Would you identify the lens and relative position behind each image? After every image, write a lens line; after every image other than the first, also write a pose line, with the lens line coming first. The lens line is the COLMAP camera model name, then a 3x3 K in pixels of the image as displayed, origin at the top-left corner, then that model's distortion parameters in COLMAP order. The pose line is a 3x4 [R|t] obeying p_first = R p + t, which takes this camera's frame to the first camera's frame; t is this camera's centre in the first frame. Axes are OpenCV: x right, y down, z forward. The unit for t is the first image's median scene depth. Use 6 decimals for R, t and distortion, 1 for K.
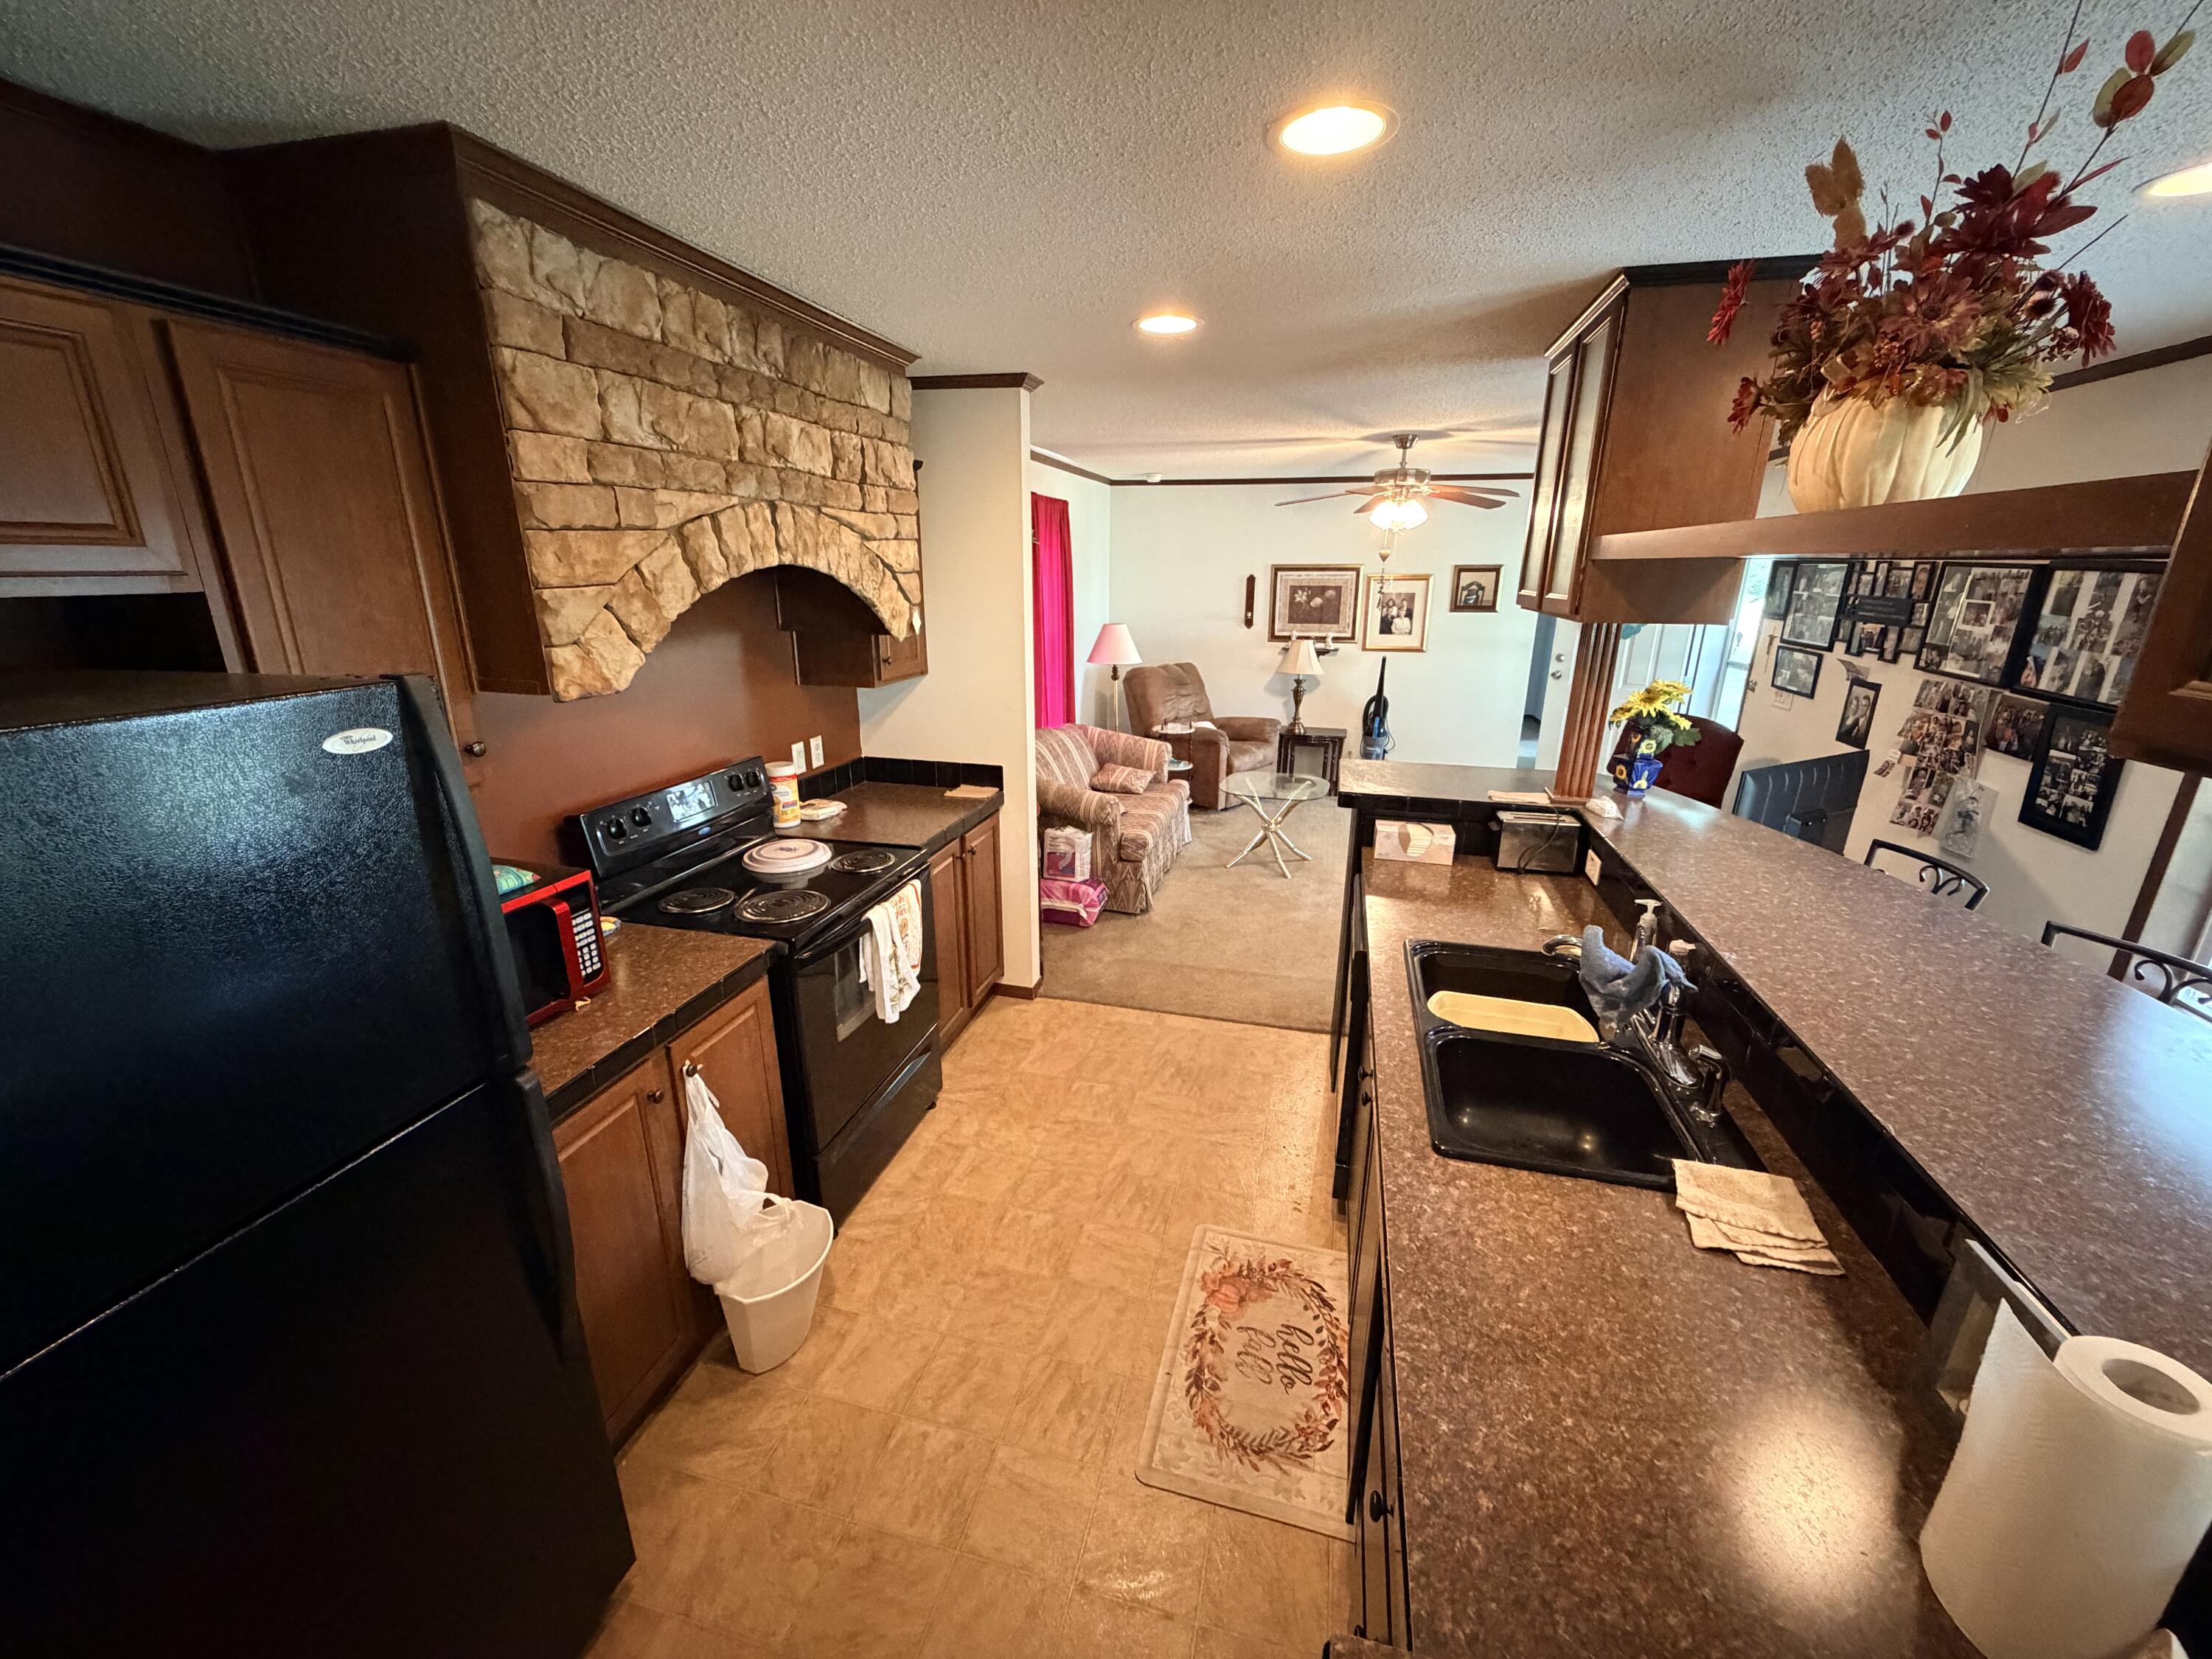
lens RADIAL K [[879.8, 0, 1095.5], [0, 879.8, 834.0], [0, 0, 1]] dist [-0.000193, 0.000036]
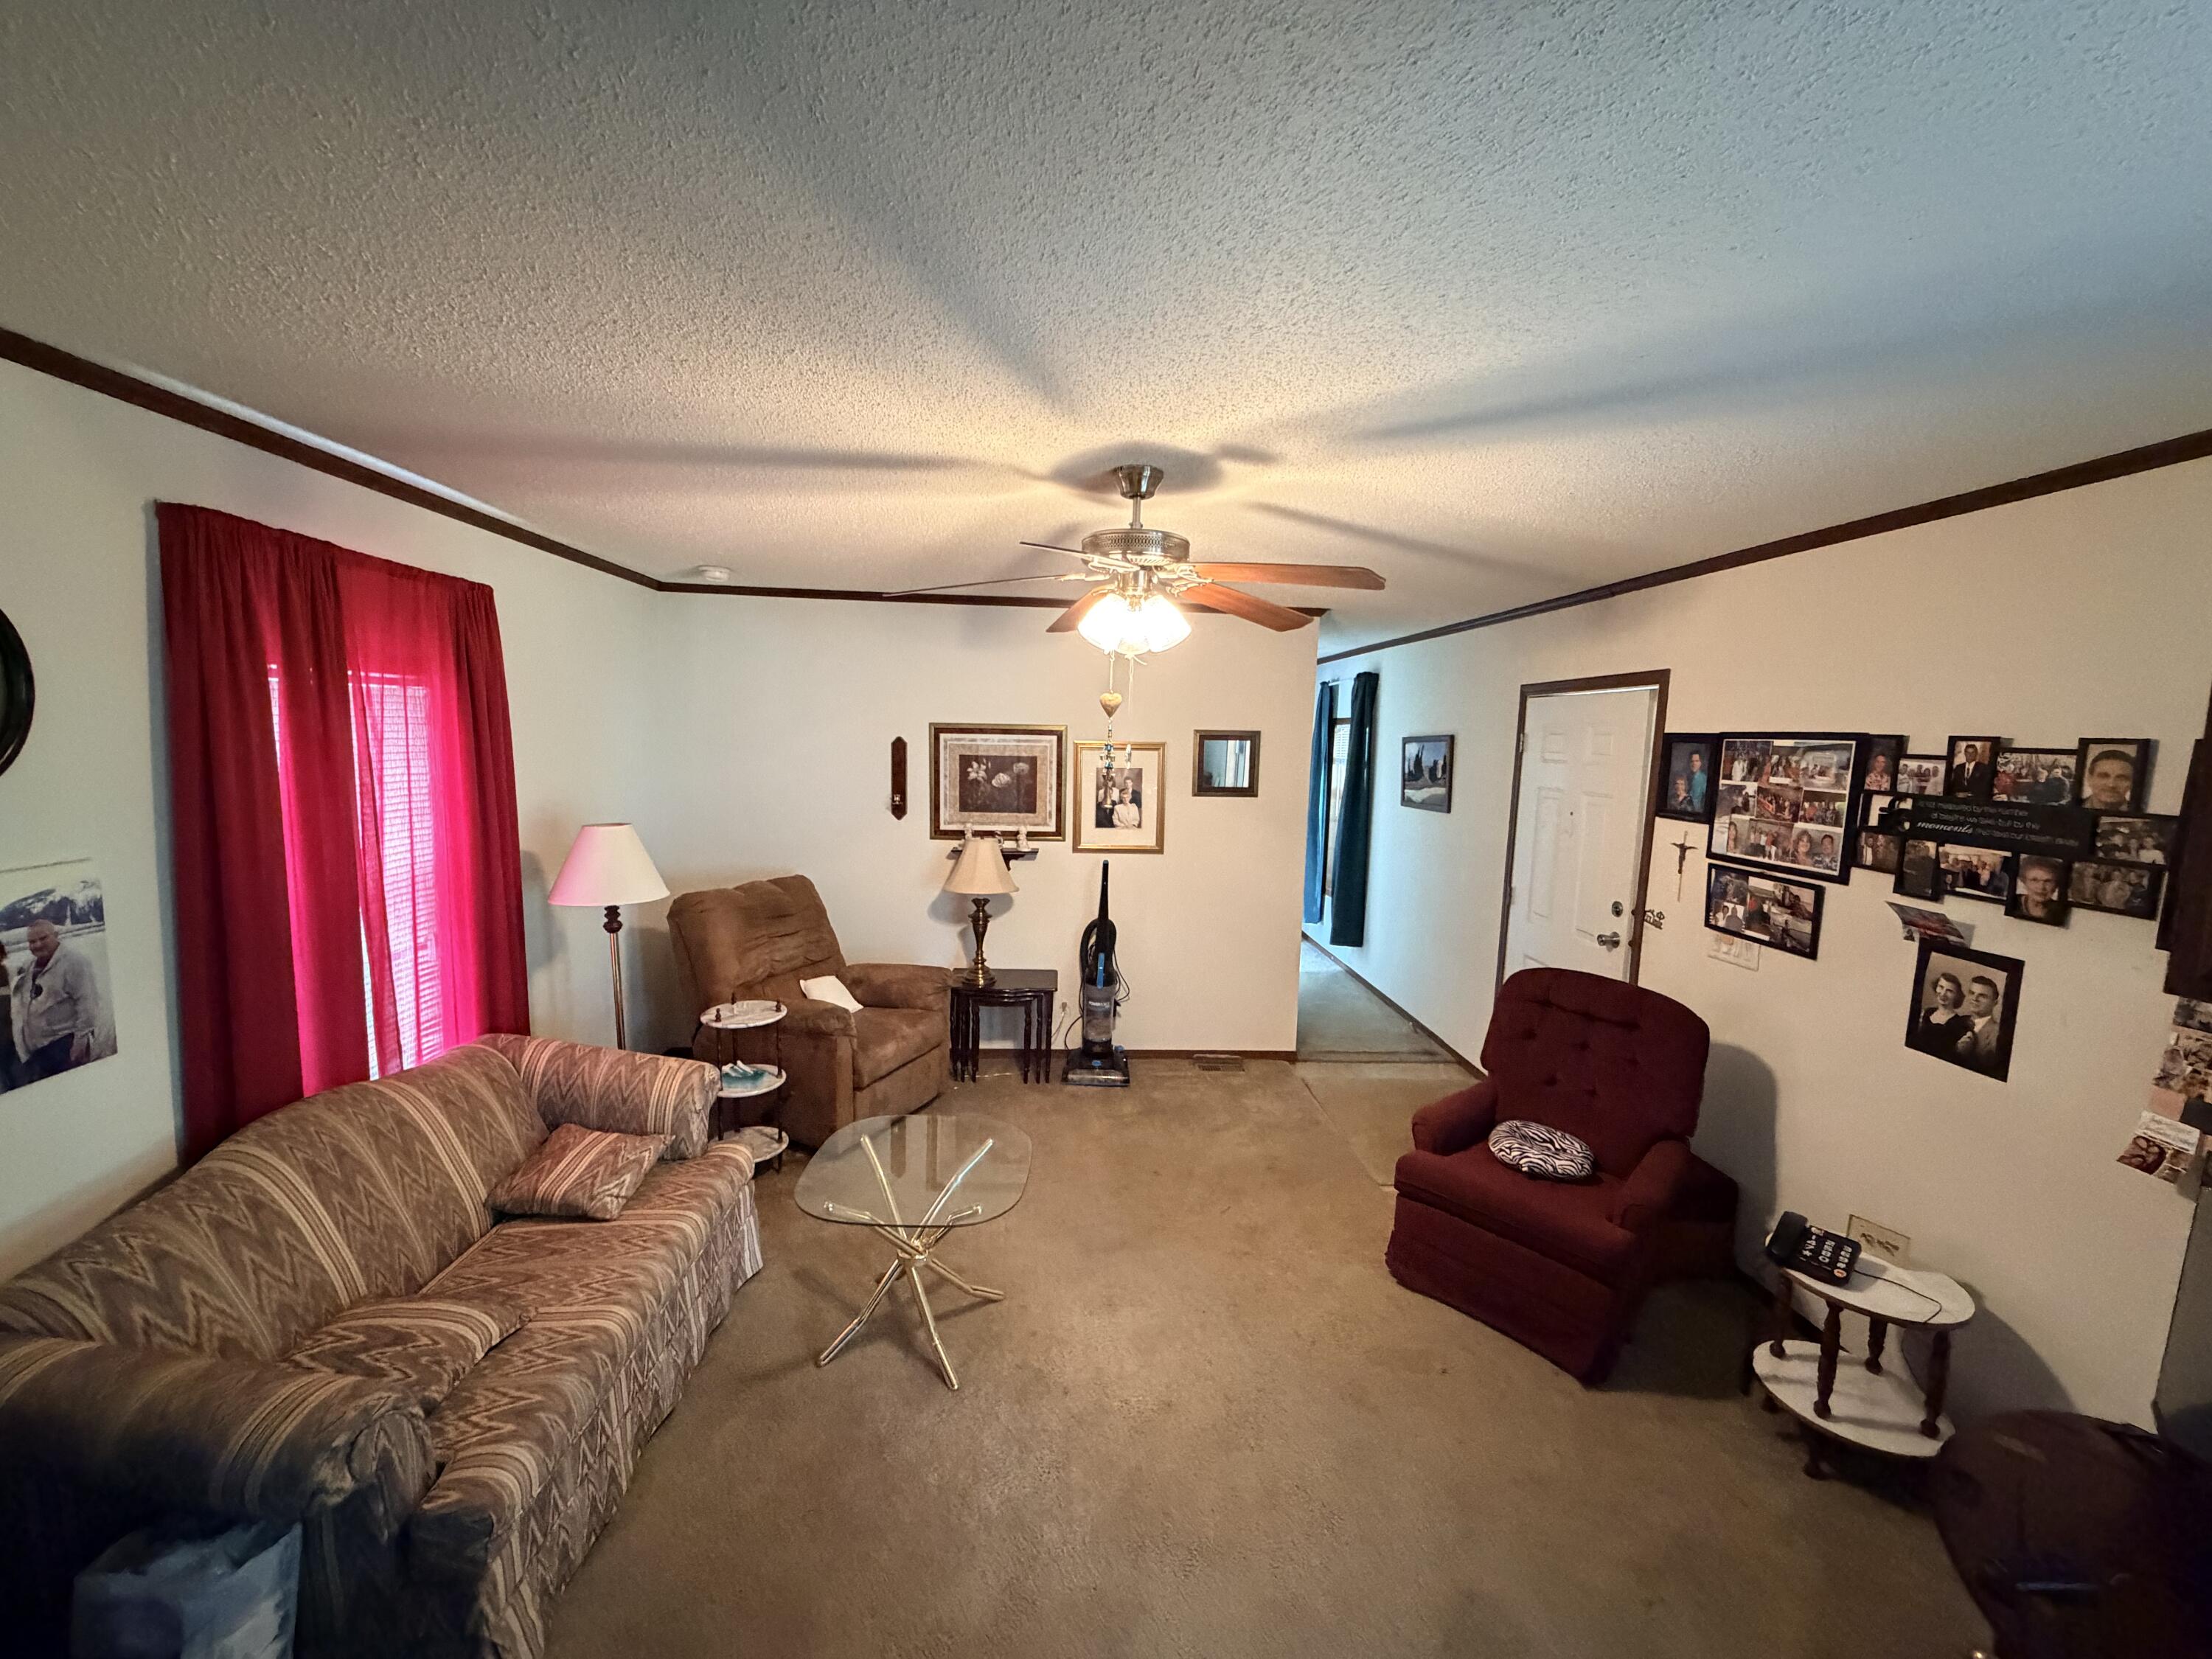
lens RADIAL K [[879.8, 0, 1093.4], [0, 879.8, 838.8], [0, 0, 1]] dist [-0.000193, 0.000036]
pose [[0.949368, -0.015685, 0.313776, 0.113897], [0.069160, 0.984687, -0.160029, -0.114584], [-0.306460, 0.173627, 0.935914, 0.386442]]
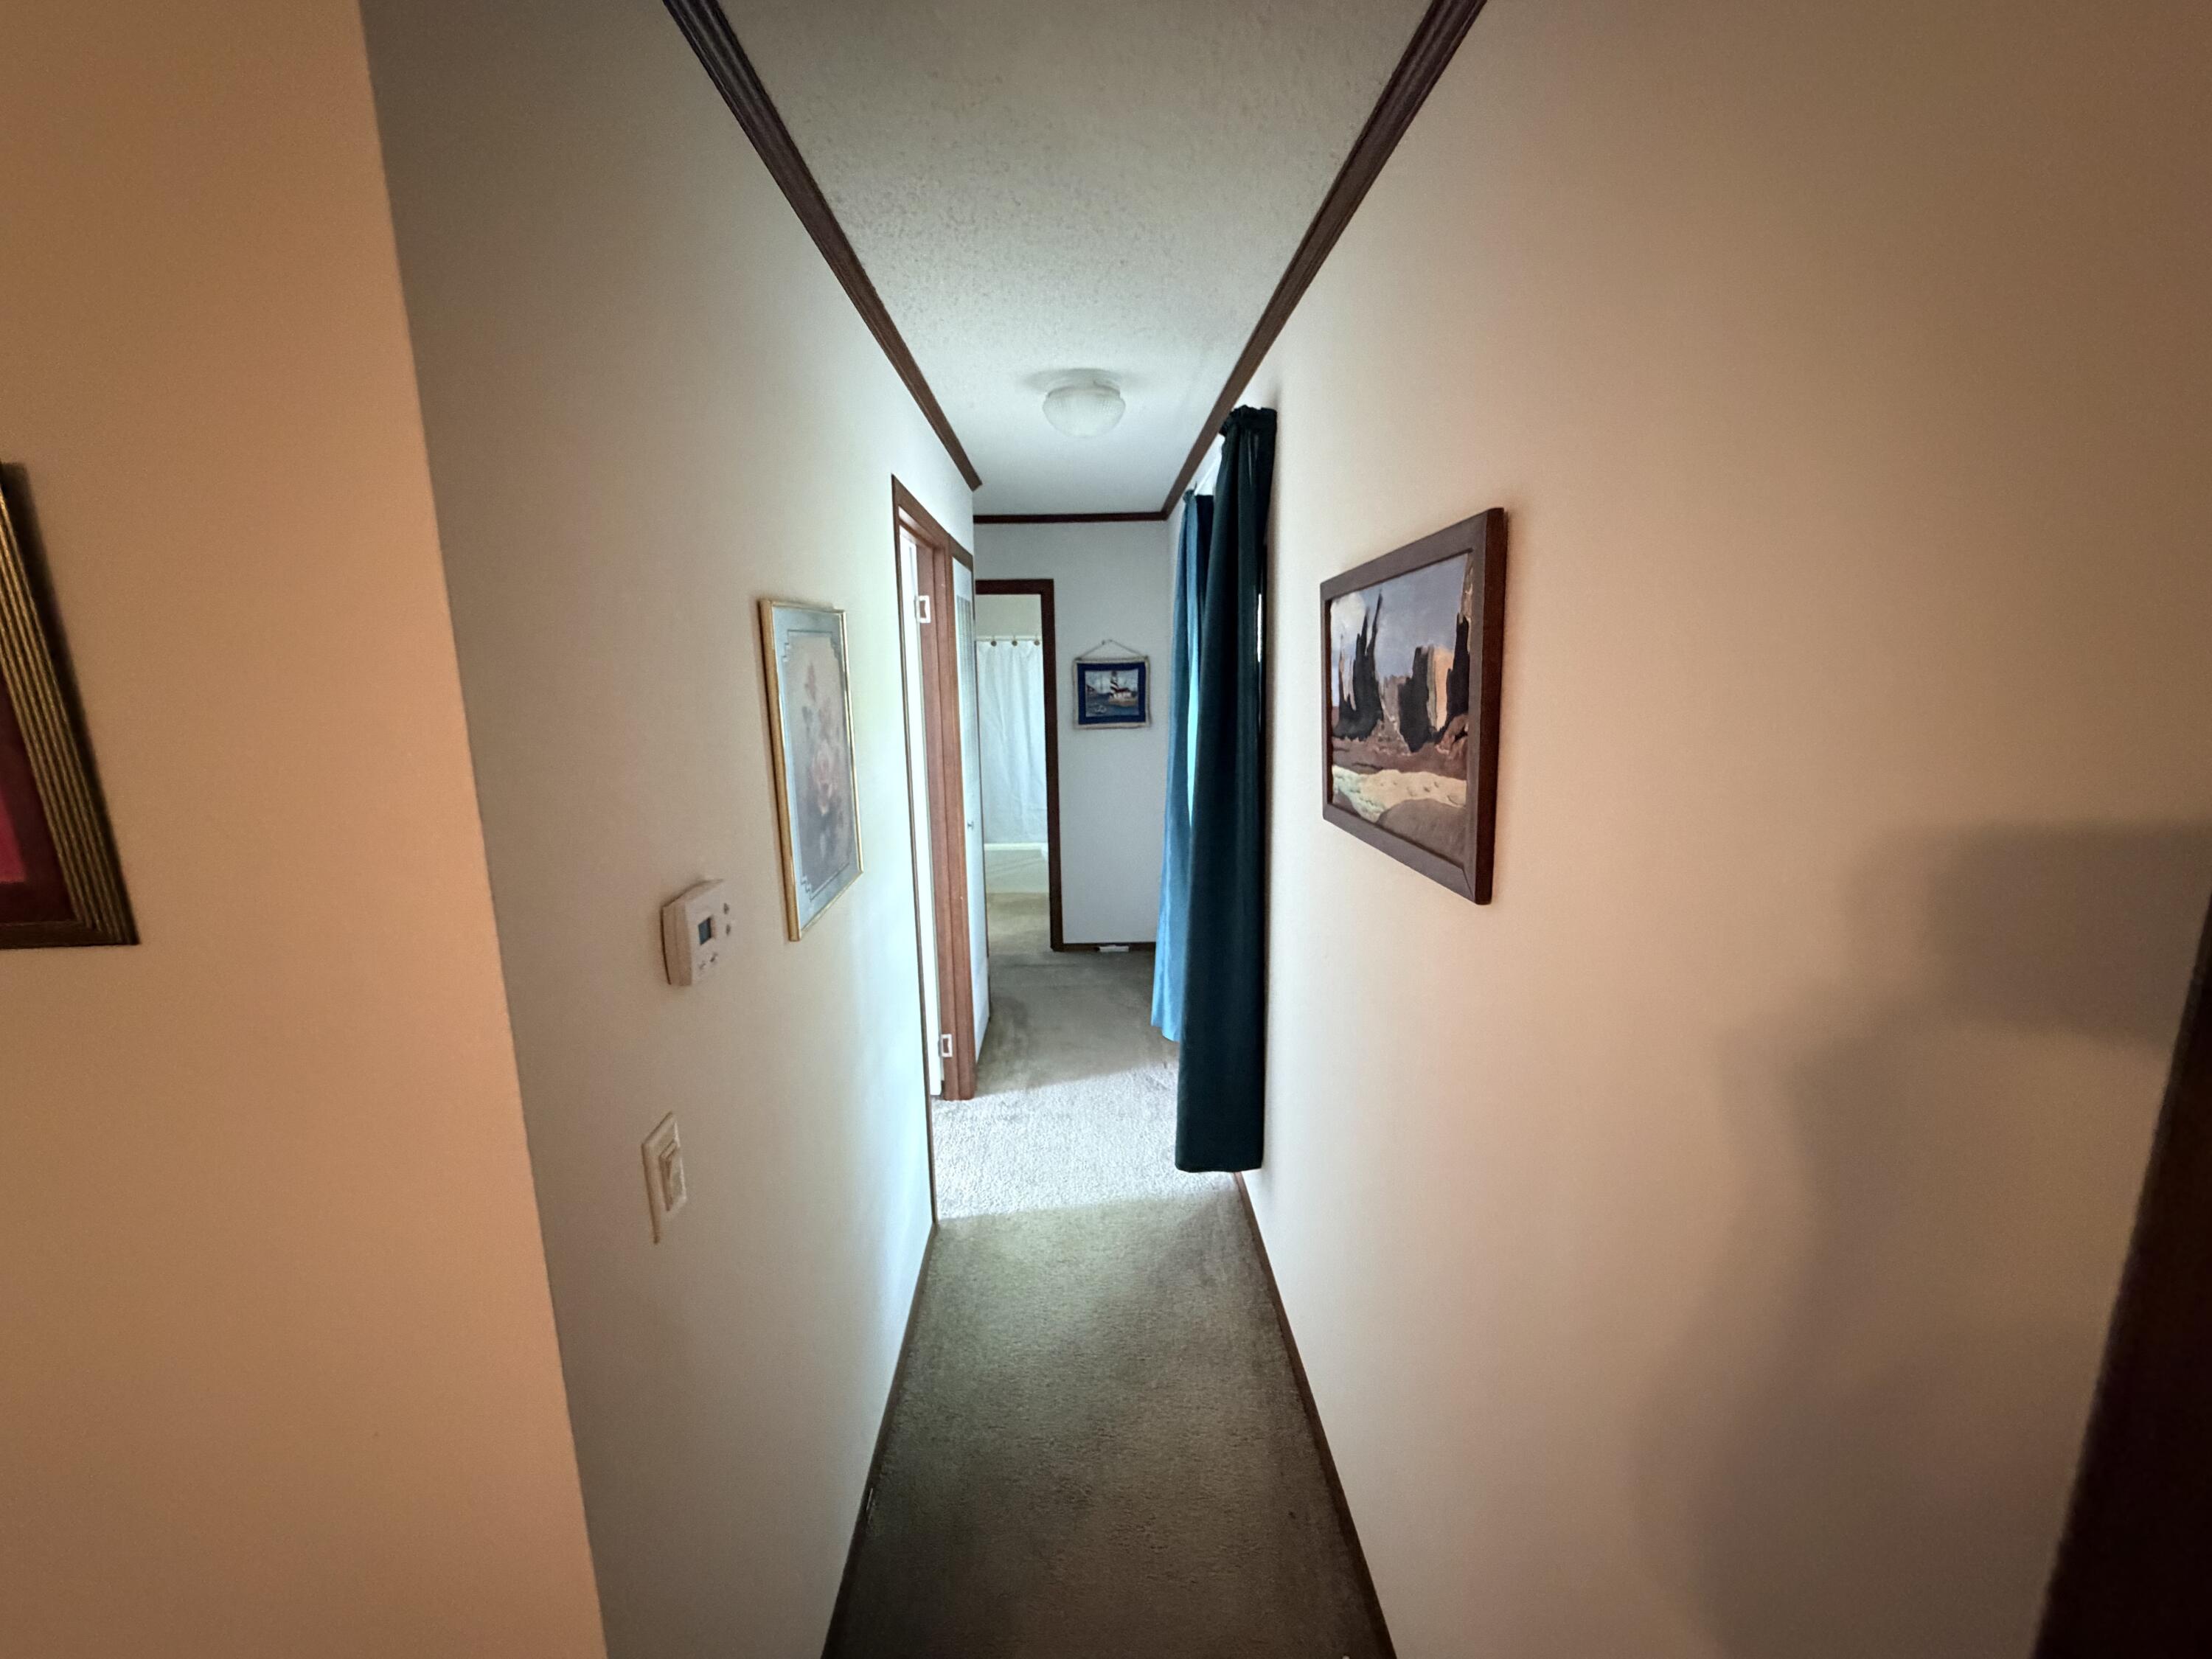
lens RADIAL K [[879.8, 0, 1102.4], [0, 879.8, 842.6], [0, 0, 1]] dist [-0.000193, 0.000036]
pose [[0.959282, -0.074176, 0.272535, 0.526591], [0.100735, 0.991295, -0.084770, -0.237850], [-0.263875, 0.108772, 0.958404, 0.853535]]
